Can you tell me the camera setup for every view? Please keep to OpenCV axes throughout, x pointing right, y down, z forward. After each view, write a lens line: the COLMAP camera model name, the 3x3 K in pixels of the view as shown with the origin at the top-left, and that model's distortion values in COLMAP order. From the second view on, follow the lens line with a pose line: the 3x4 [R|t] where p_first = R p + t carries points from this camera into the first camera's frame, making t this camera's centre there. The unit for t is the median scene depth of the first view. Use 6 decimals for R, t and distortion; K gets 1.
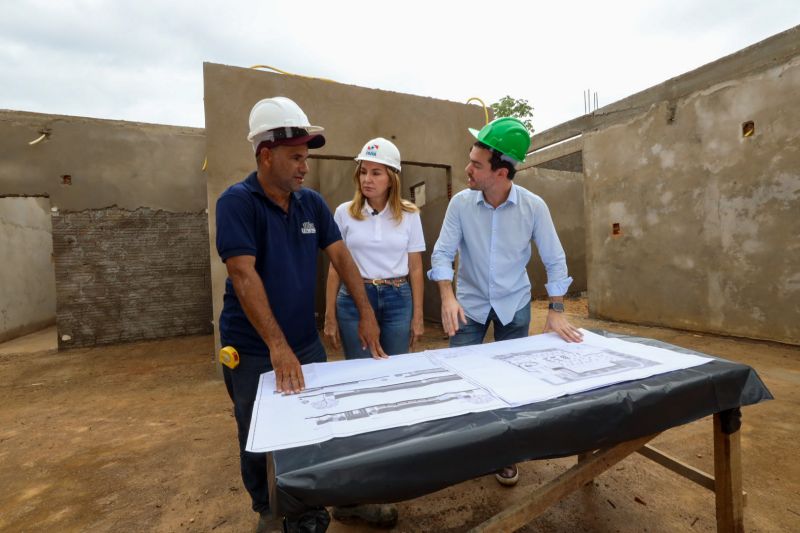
lens RADIAL K [[368.6, 0, 398.7], [0, 368.6, 264.7], [0, 0, 1]] dist [-0.043559, 0.013962]
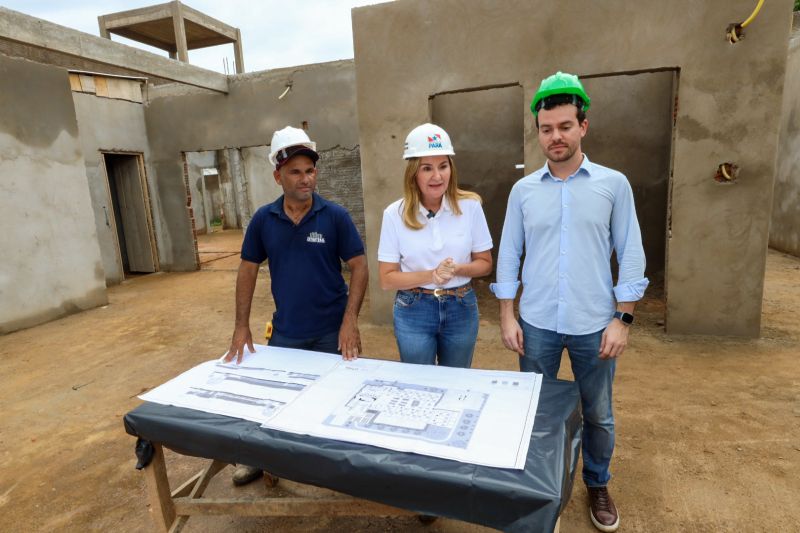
lens RADIAL K [[464.8, 0, 400.2], [0, 464.8, 268.2], [0, 0, 1]] dist [-0.004876, 0.001014]
pose [[0.752853, 0.125305, -0.646151, 0.437966], [0.011652, 0.979020, 0.203433, -0.126259], [0.658086, -0.160684, 0.735597, 0.055009]]
